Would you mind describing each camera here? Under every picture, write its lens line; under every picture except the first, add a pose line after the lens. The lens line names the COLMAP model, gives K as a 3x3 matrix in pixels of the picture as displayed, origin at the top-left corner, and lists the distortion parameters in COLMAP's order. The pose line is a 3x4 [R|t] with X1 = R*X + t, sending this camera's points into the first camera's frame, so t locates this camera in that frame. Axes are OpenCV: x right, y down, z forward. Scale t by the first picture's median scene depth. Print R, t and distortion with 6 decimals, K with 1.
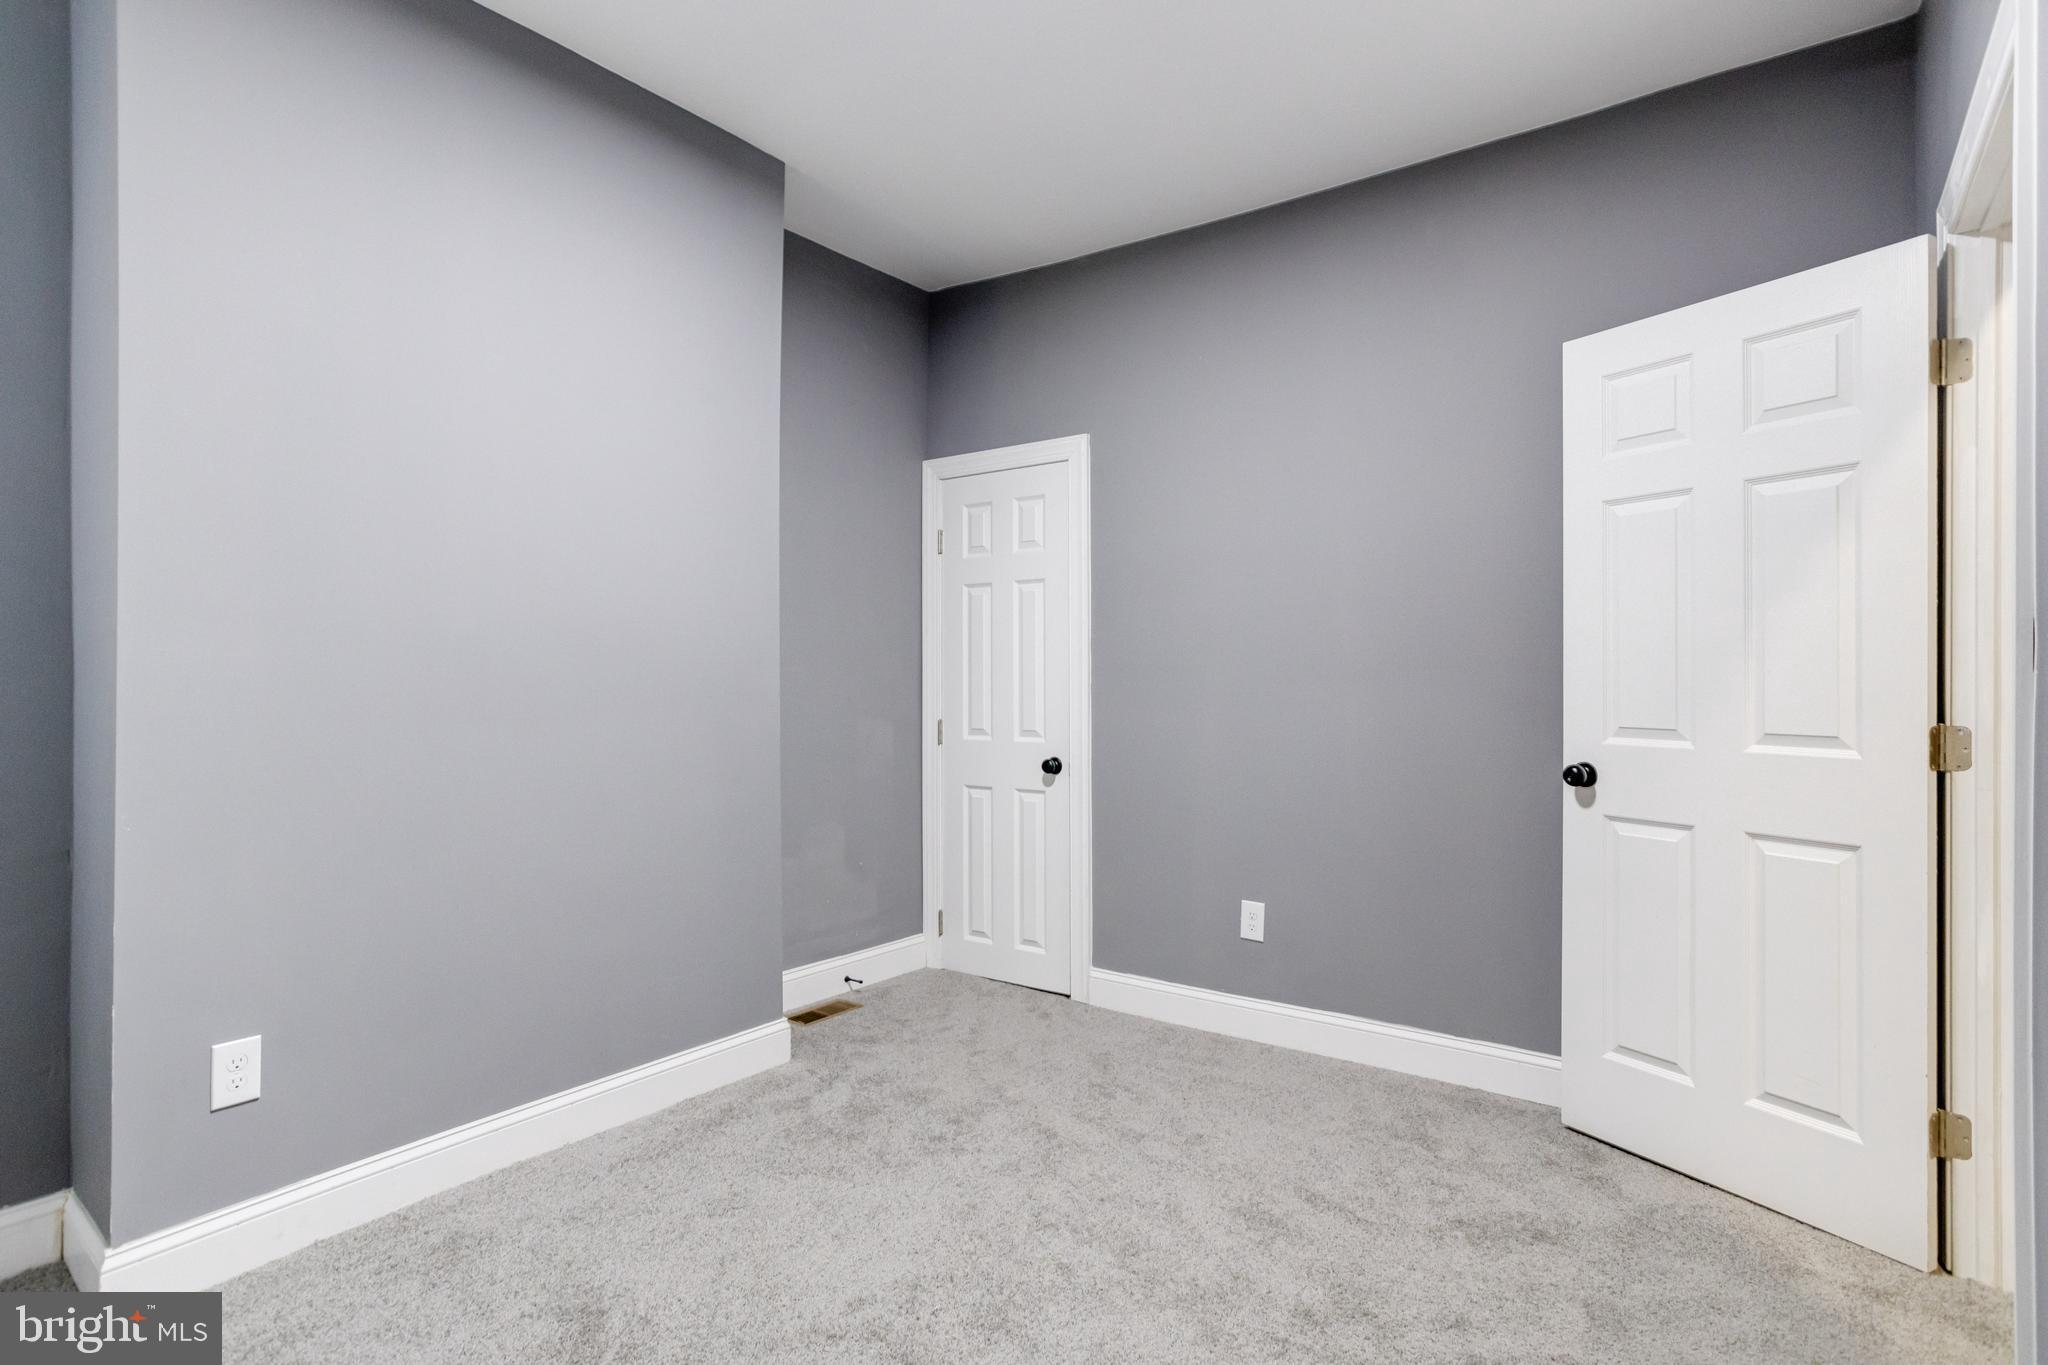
lens RADIAL K [[1025.5, 0, 1020.6], [0, 1025.5, 642.4], [0, 0, 1]] dist [-0.047035, 0.021517]
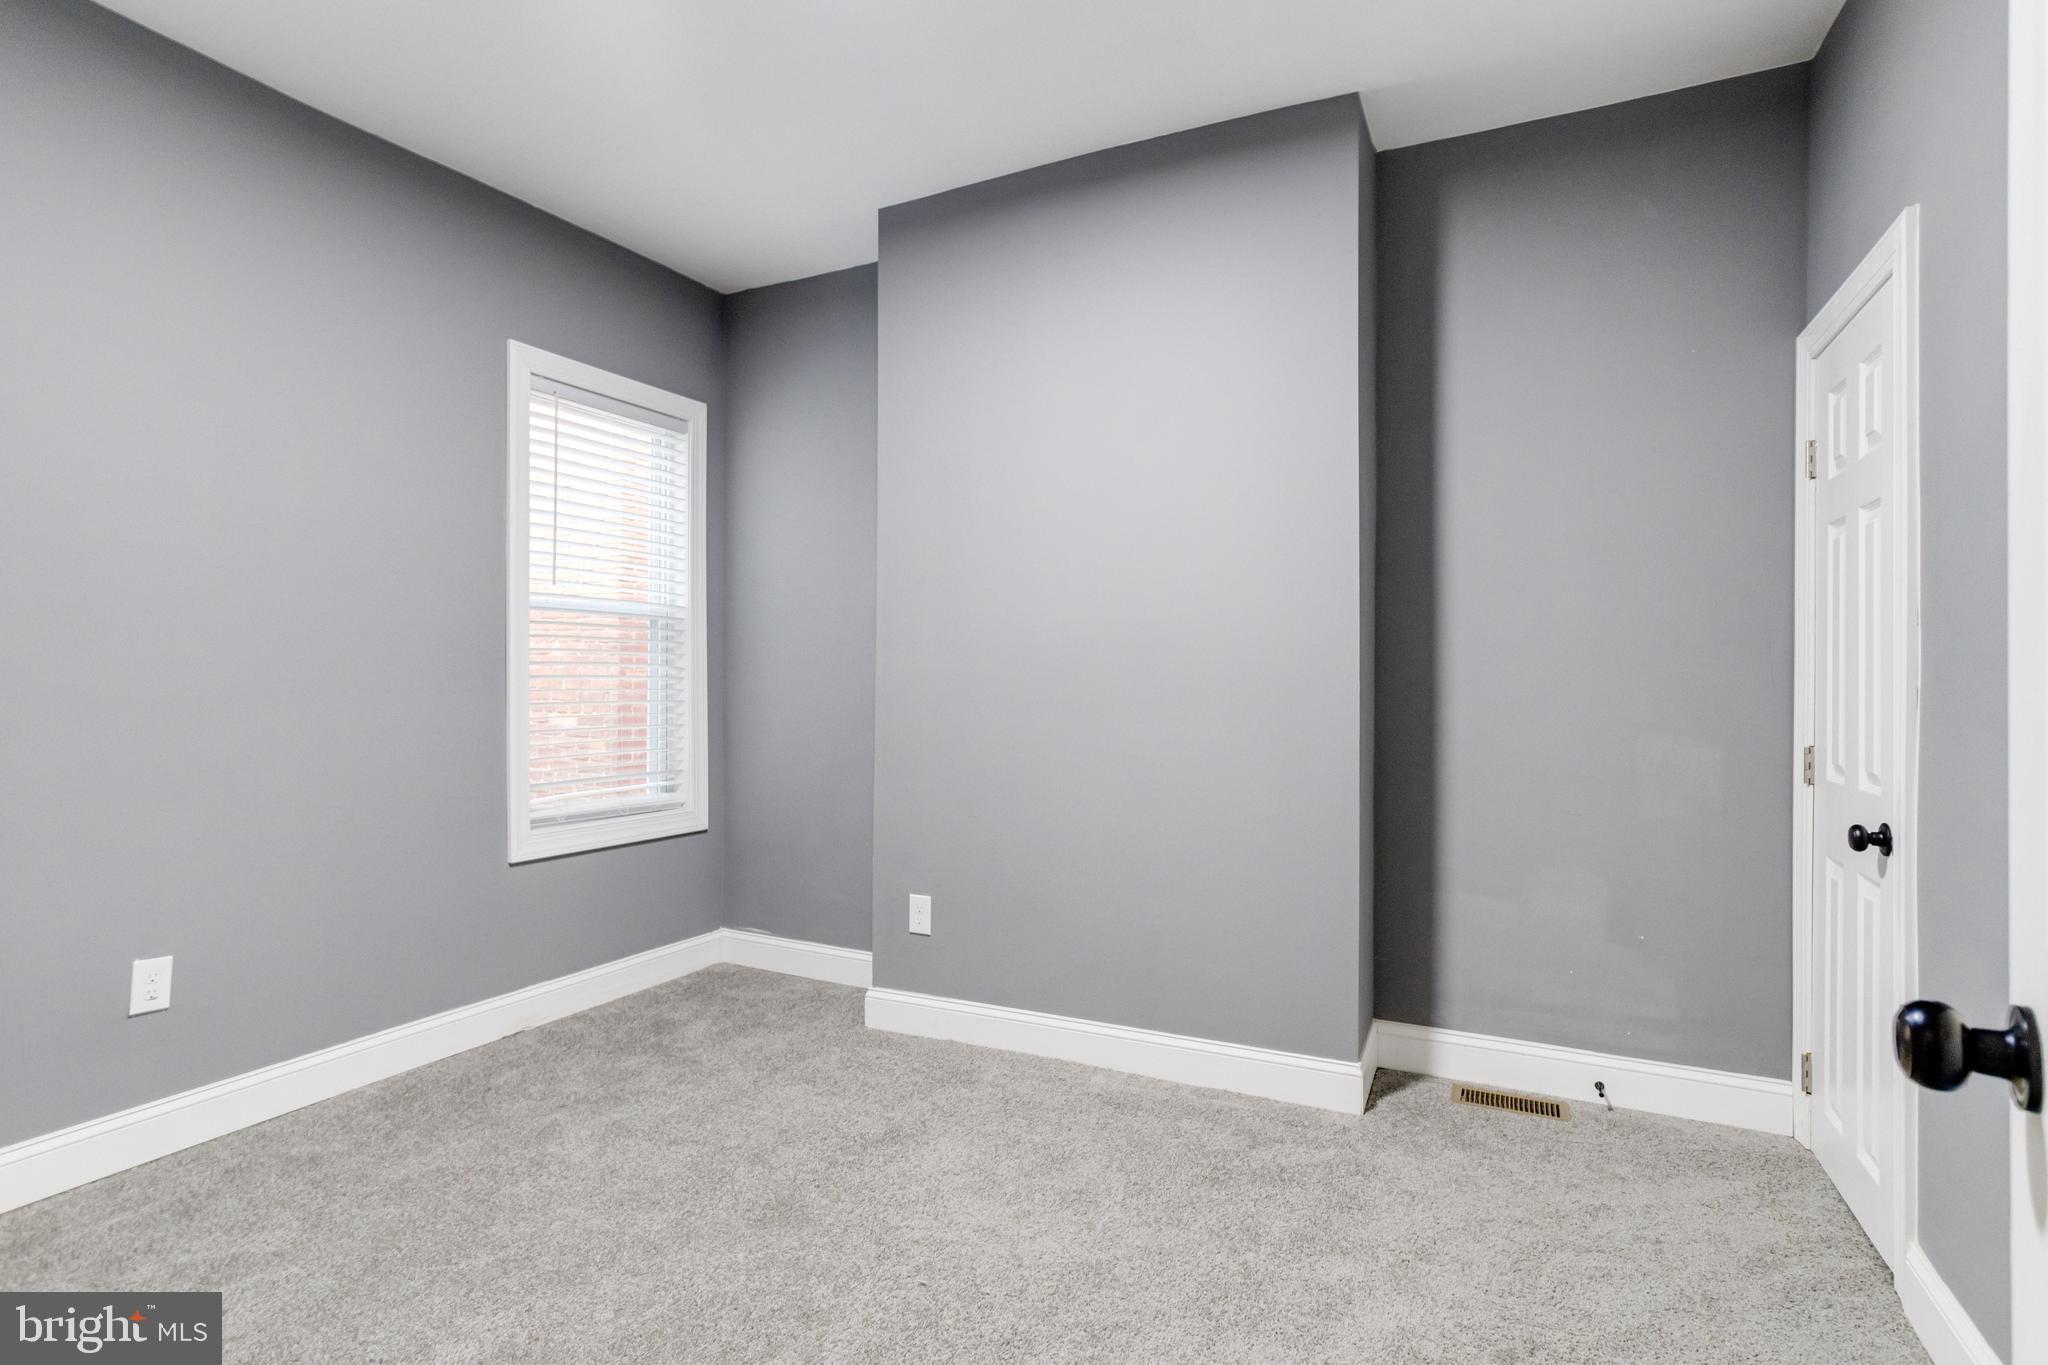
lens RADIAL K [[1025.5, 0, 1020.6], [0, 1025.5, 642.4], [0, 0, 1]] dist [-0.047035, 0.021517]
pose [[0.169901, -0.034483, -0.984858, 0.567621], [0.027092, 0.999173, -0.030311, 0.024491], [0.985089, -0.021532, 0.170695, 0.550792]]
